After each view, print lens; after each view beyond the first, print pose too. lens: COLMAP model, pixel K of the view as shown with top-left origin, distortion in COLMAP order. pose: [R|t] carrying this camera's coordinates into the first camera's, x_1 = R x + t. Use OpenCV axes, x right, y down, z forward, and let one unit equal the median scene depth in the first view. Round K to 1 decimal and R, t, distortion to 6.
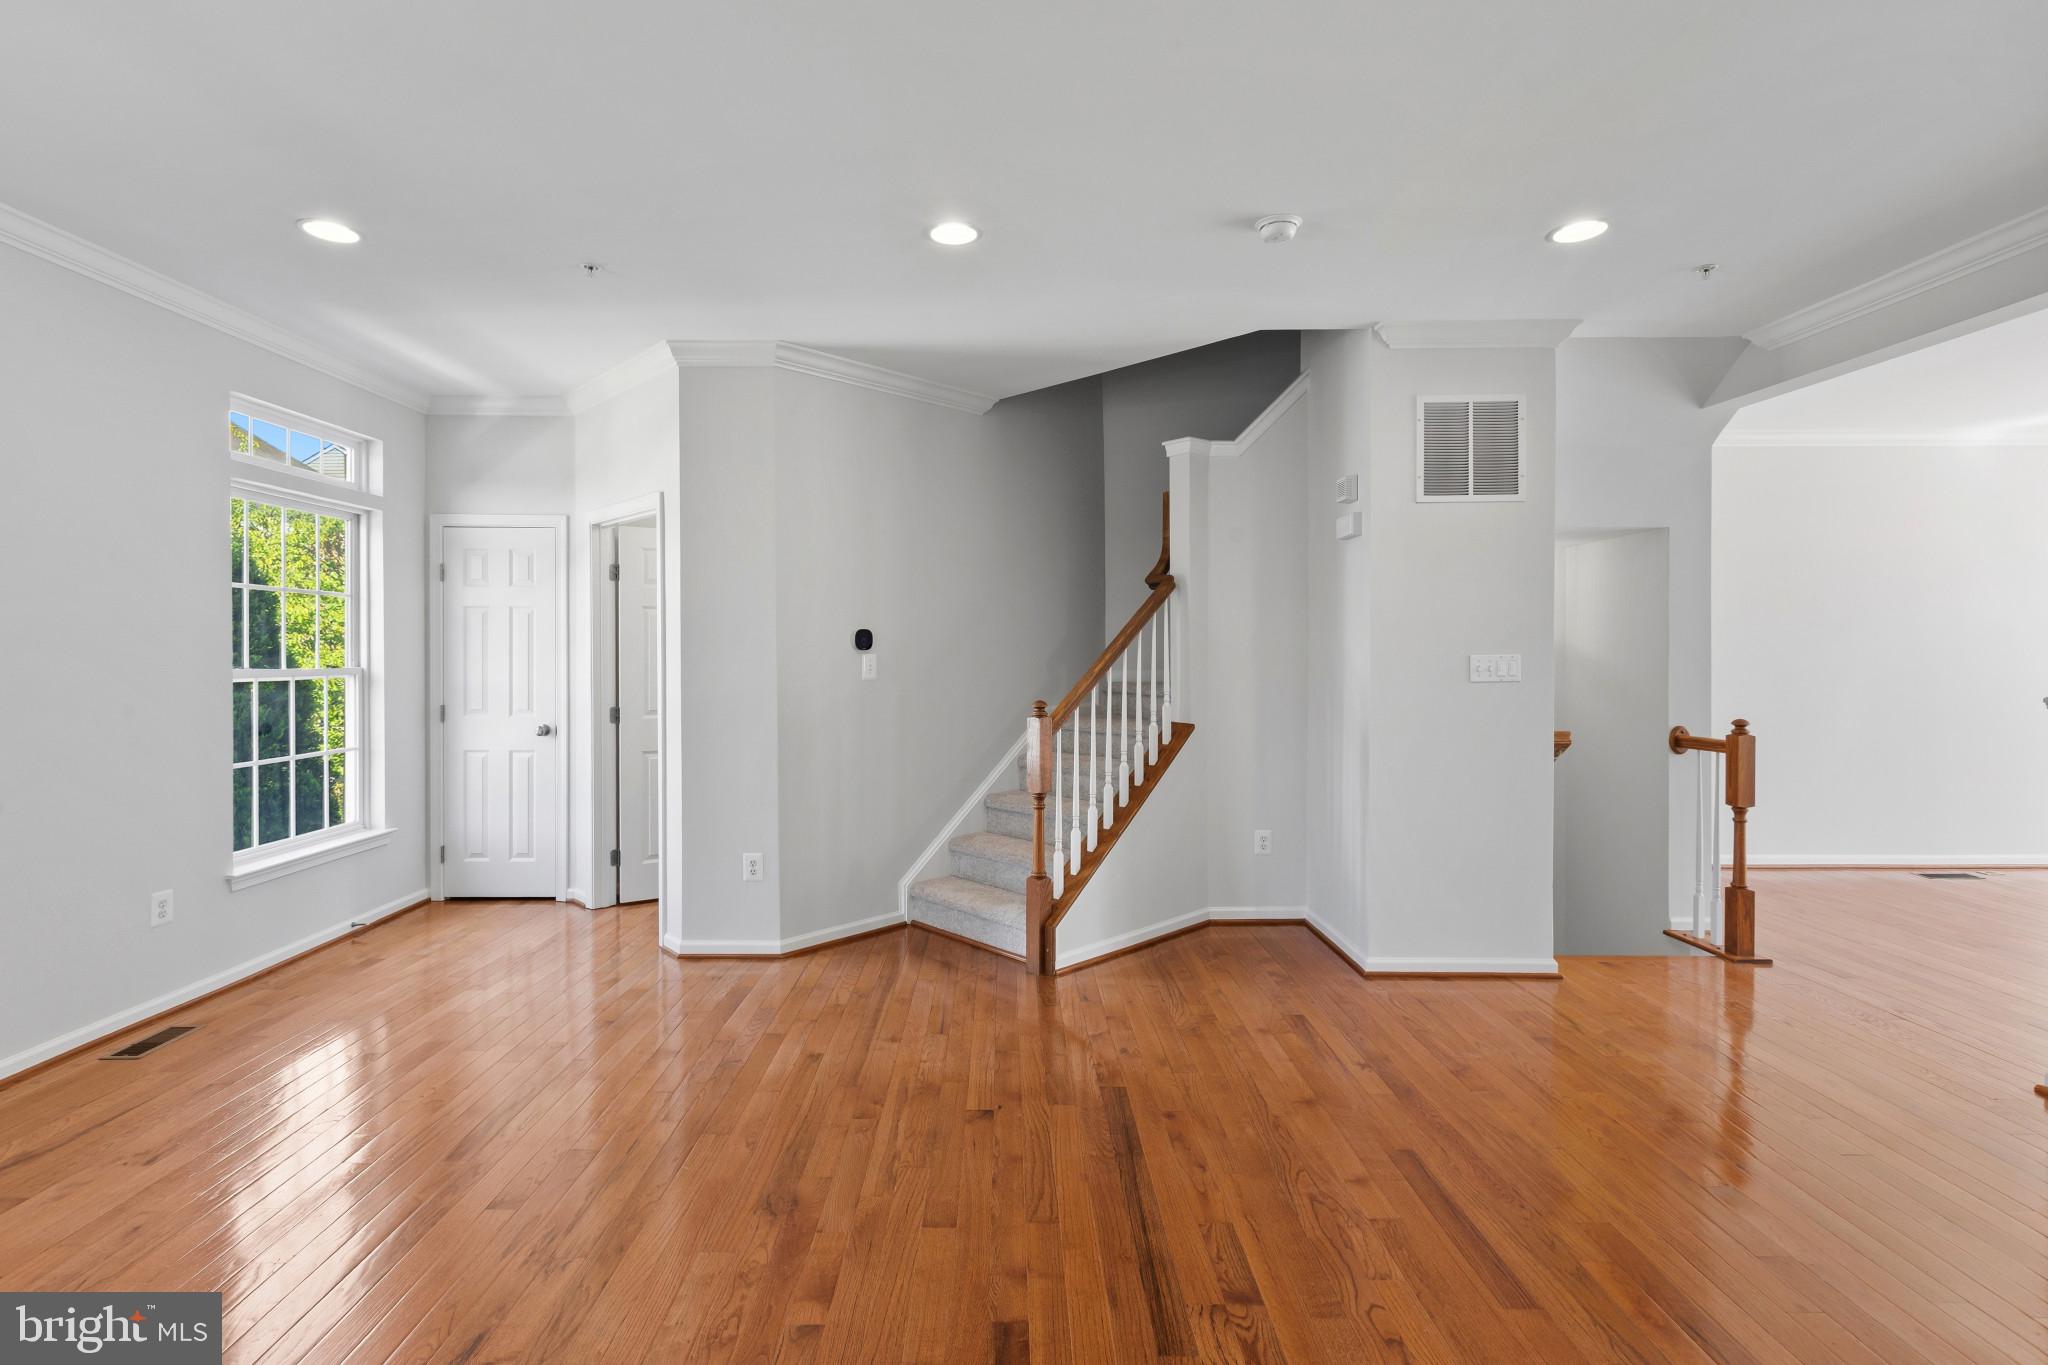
lens RADIAL K [[937.9, 0, 1005.6], [0, 937.9, 653.2], [0, 0, 1]] dist [-0.002503, 0.000363]
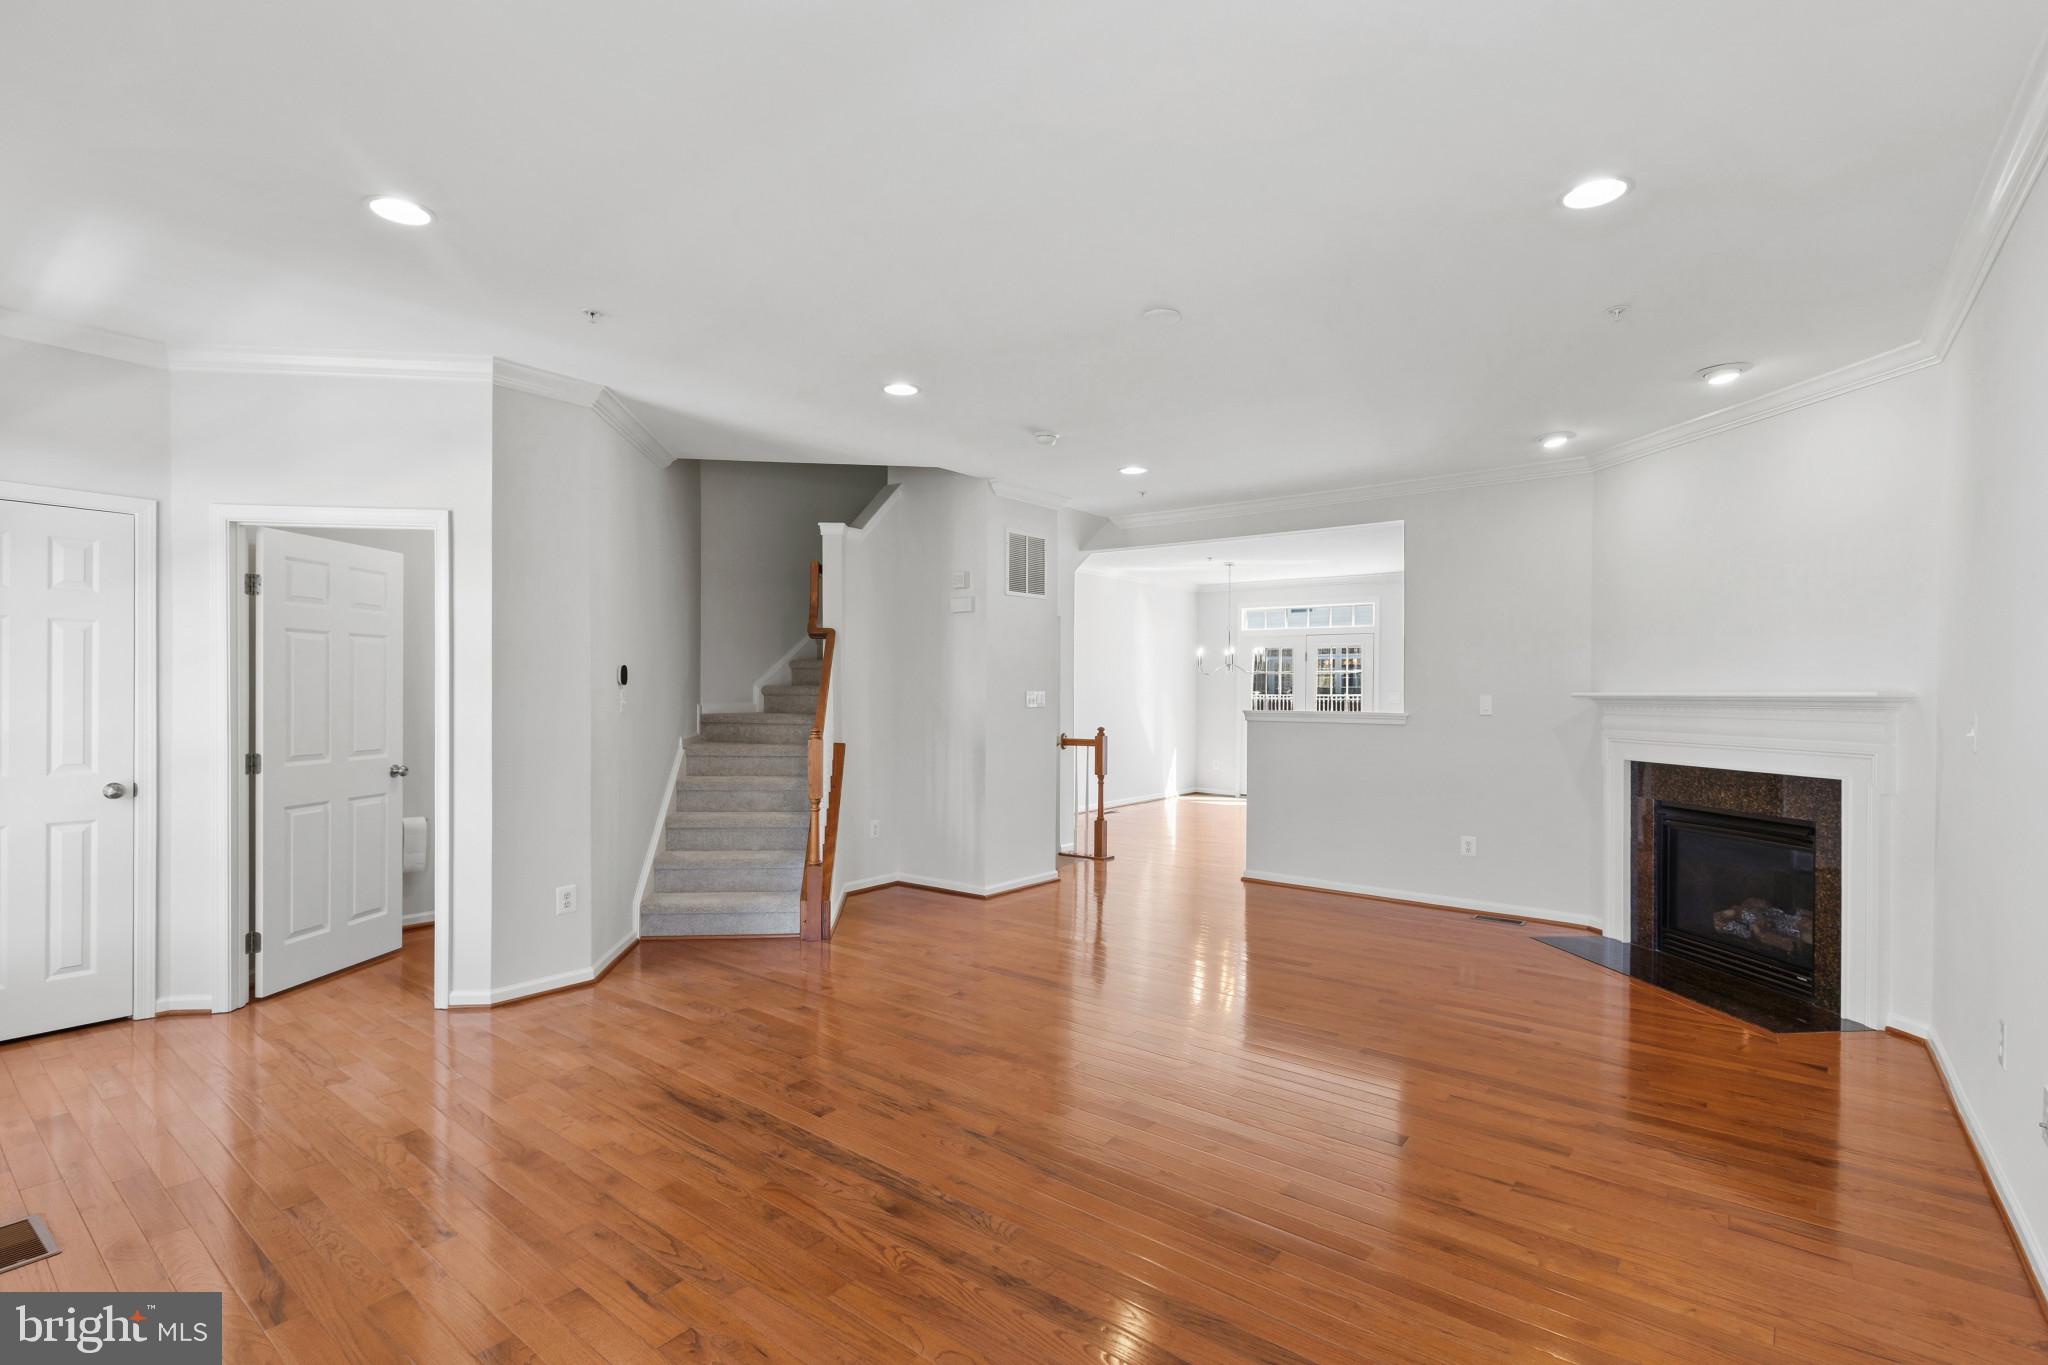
lens RADIAL K [[942.4, 0, 1024.0], [0, 942.4, 682.5], [0, 0, 1]] dist [0.002594, 0.000218]
pose [[0.622927, 0.009197, 0.782226, -0.733016], [-0.003504, 0.999954, -0.008966, 0.001999], [-0.782272, 0.002845, 0.622931, -0.016786]]
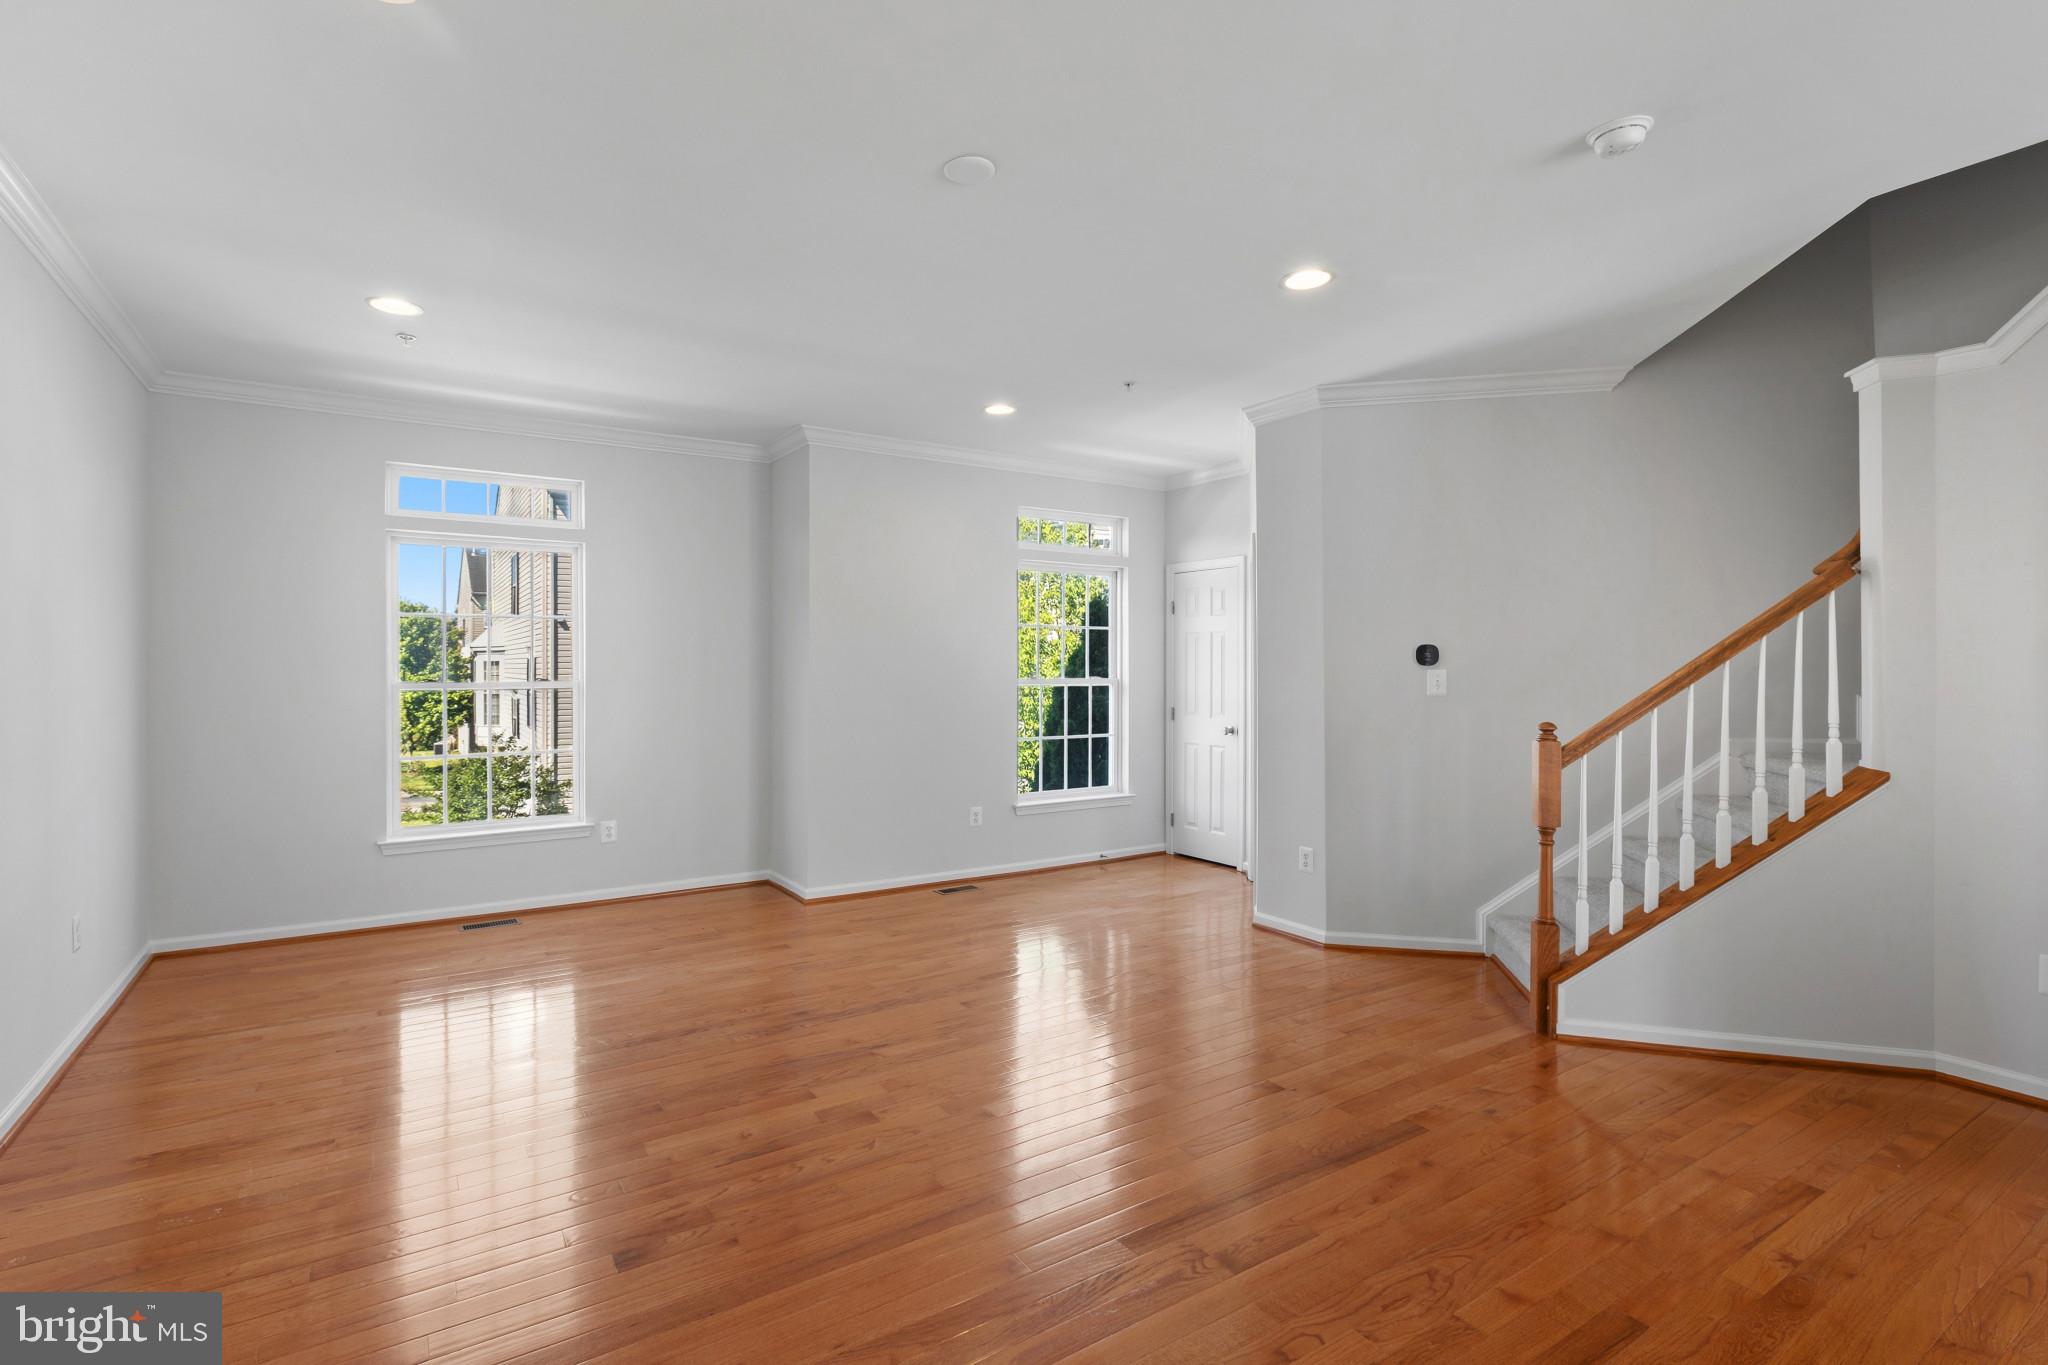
lens RADIAL K [[952.7, 0, 1013.7], [0, 952.7, 665.6], [0, 0, 1]] dist [0.030935, 0.000309]
pose [[0.544990, -0.002027, -0.838440, 0.482112], [-0.000689, 0.999996, -0.002865, -0.000345], [0.838442, 0.002139, 0.544987, 0.081593]]
